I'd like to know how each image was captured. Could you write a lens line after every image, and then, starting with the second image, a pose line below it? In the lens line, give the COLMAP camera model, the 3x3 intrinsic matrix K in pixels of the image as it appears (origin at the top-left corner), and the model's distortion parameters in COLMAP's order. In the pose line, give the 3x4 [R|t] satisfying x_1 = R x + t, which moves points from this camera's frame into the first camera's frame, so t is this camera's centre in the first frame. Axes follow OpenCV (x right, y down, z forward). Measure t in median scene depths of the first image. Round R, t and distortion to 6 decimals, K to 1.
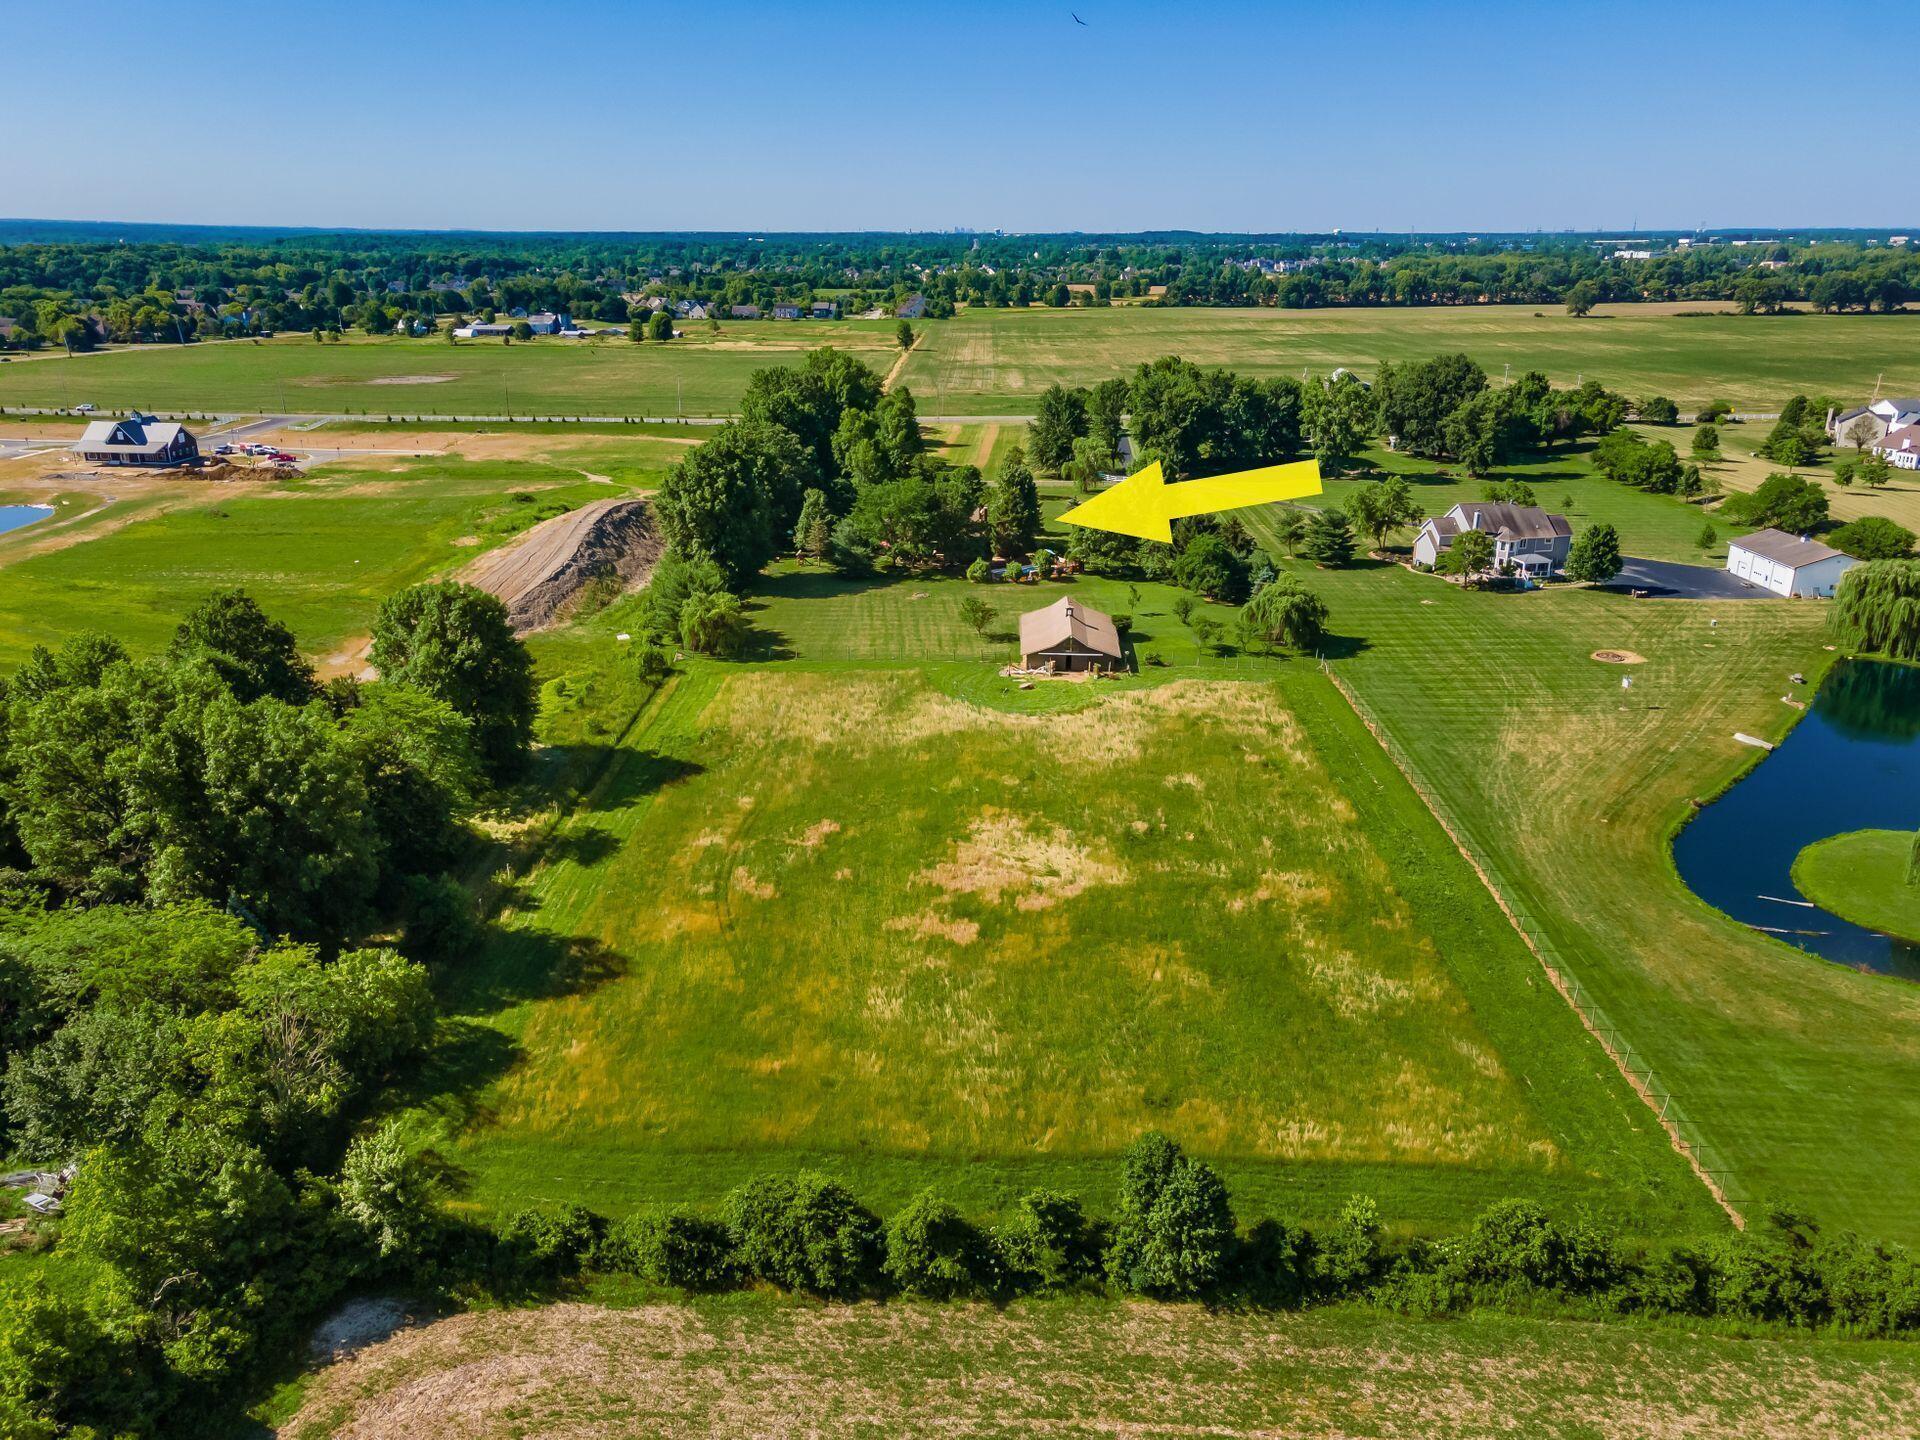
lens RADIAL K [[1345.5, 0, 960.0], [0, 1345.5, 720.0], [0, 0, 1]] dist [0.008999, 0.051338]
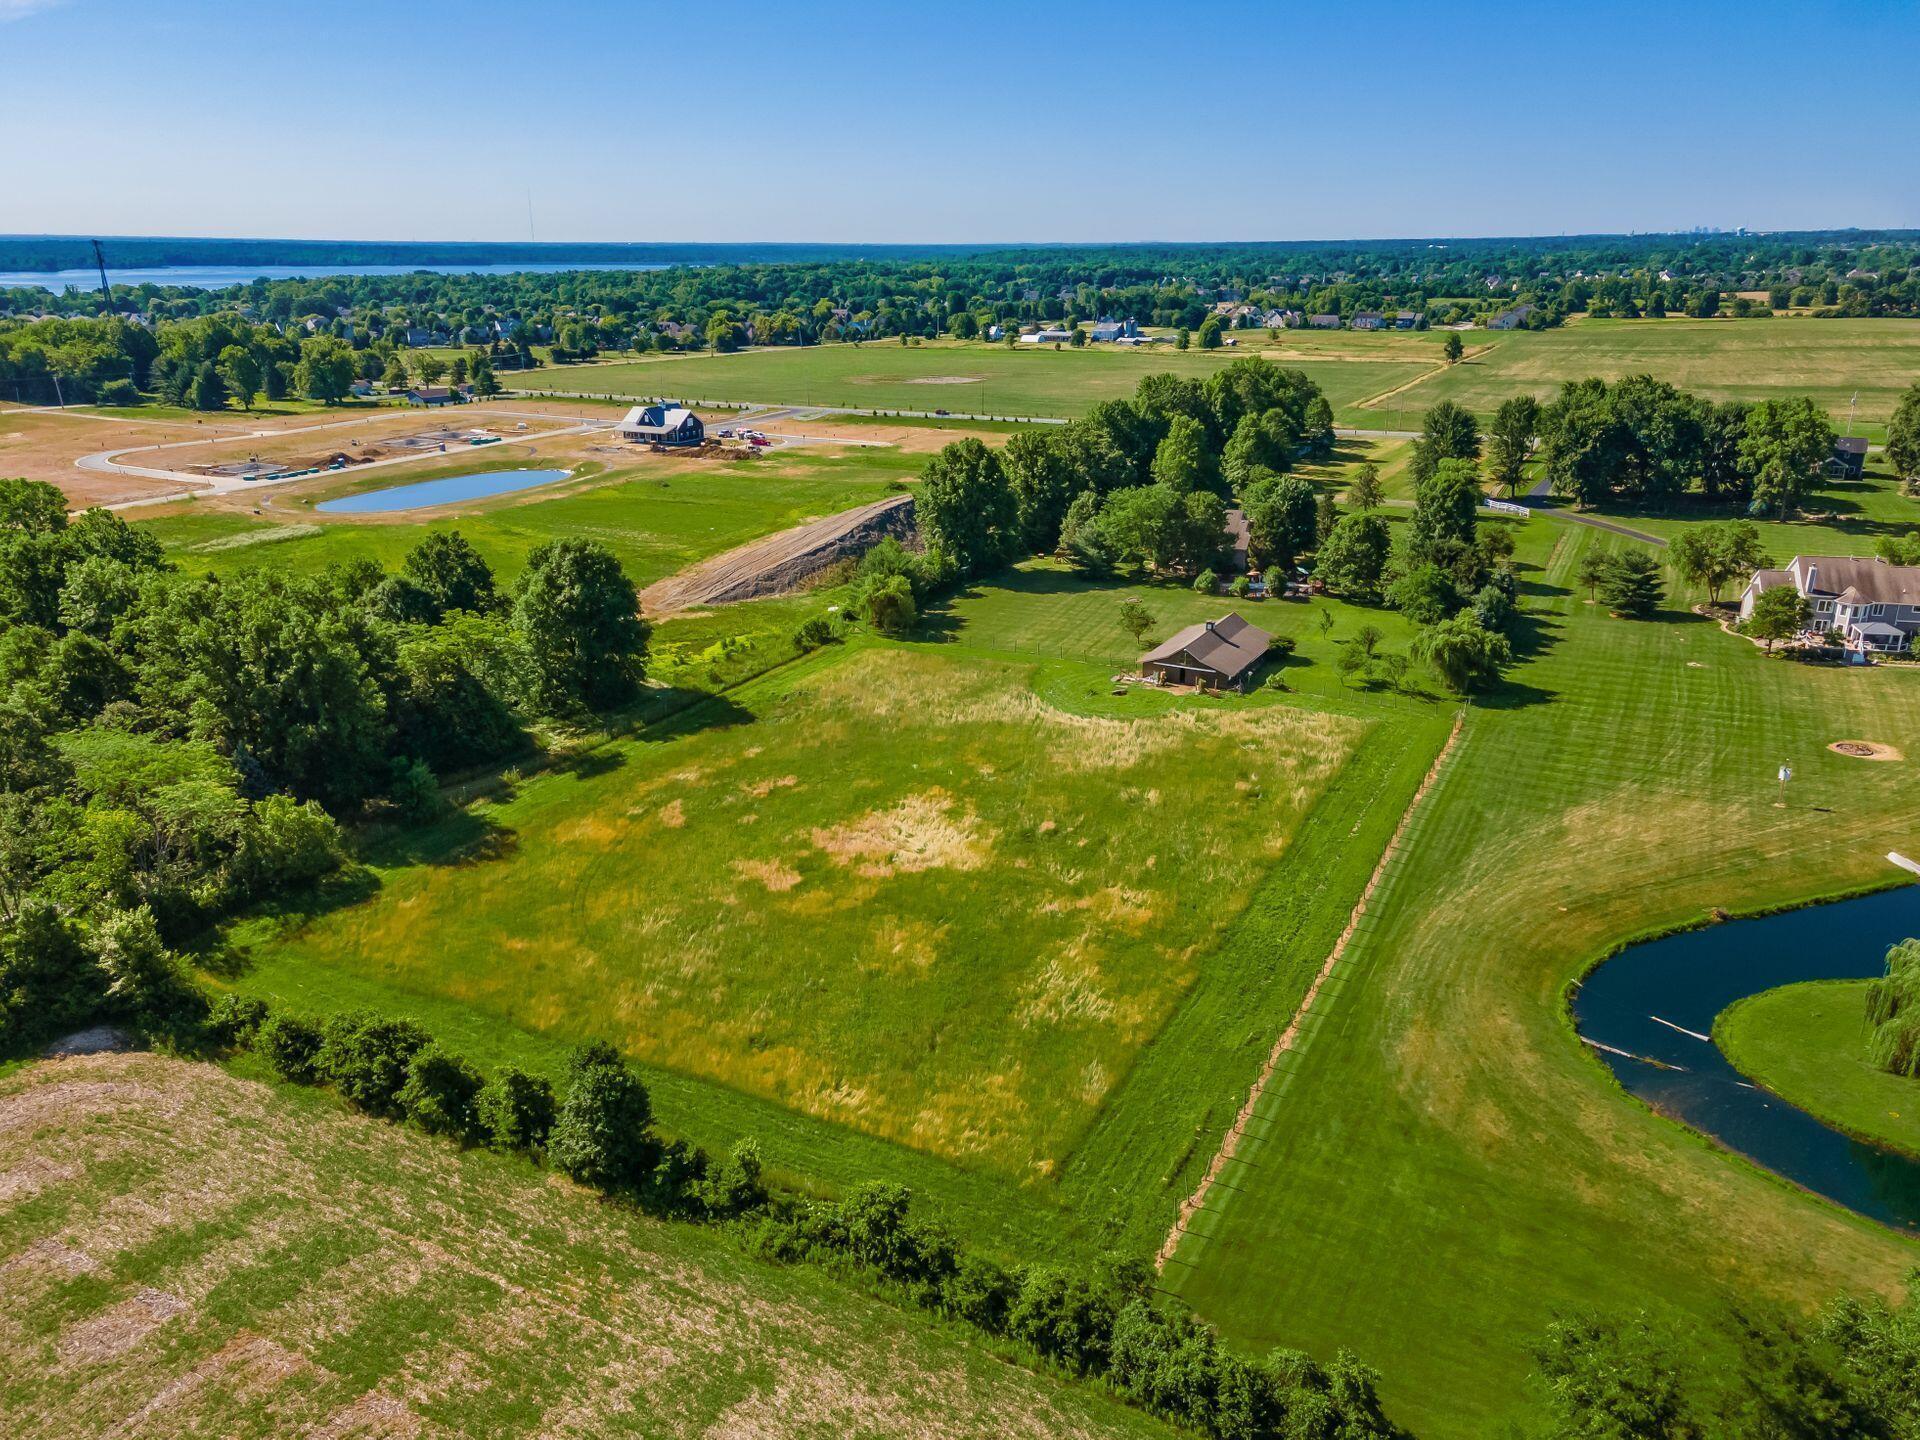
lens RADIAL K [[1345.5, 0, 960.0], [0, 1345.5, 720.0], [0, 0, 1]] dist [0.008999, 0.051338]
pose [[0.907338, 0.131749, -0.399223, 0.293369], [-0.134244, 0.990708, 0.021844, -0.008735], [0.398391, 0.033774, 0.916594, 0.024152]]
